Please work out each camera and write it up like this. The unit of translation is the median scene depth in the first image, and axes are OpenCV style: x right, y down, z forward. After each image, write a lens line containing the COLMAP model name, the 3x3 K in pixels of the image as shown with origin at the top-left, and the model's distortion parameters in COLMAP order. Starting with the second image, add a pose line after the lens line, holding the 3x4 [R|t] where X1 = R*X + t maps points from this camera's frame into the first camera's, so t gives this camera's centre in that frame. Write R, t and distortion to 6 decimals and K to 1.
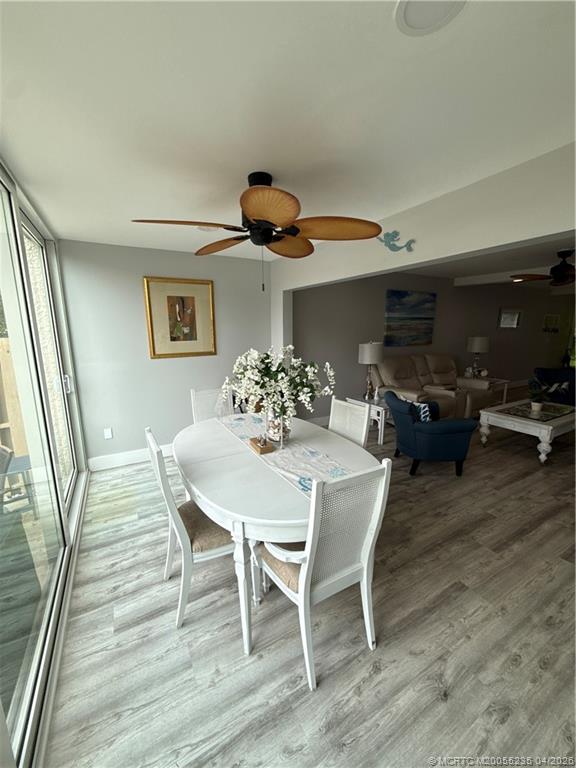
lens RADIAL K [[303.8, 0, 287.7], [0, 303.8, 384.2], [0, 0, 1]] dist [0.000063, 0.000229]
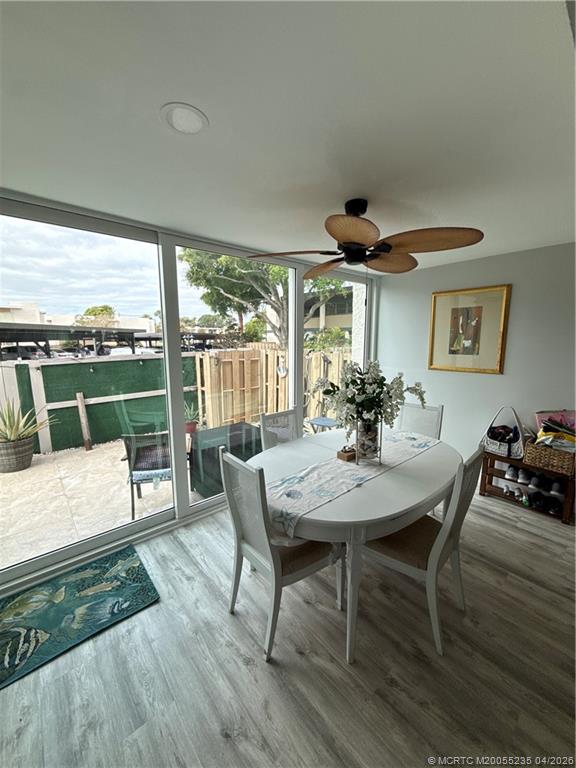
lens RADIAL K [[303.8, 0, 288.7], [0, 303.8, 383.4], [0, 0, 1]] dist [0.000063, 0.000229]
pose [[0.209381, 0.154997, -0.965472, 1.004183], [-0.190915, 0.974835, 0.115097, -0.134388], [0.959016, 0.160224, 0.233703, 0.615001]]
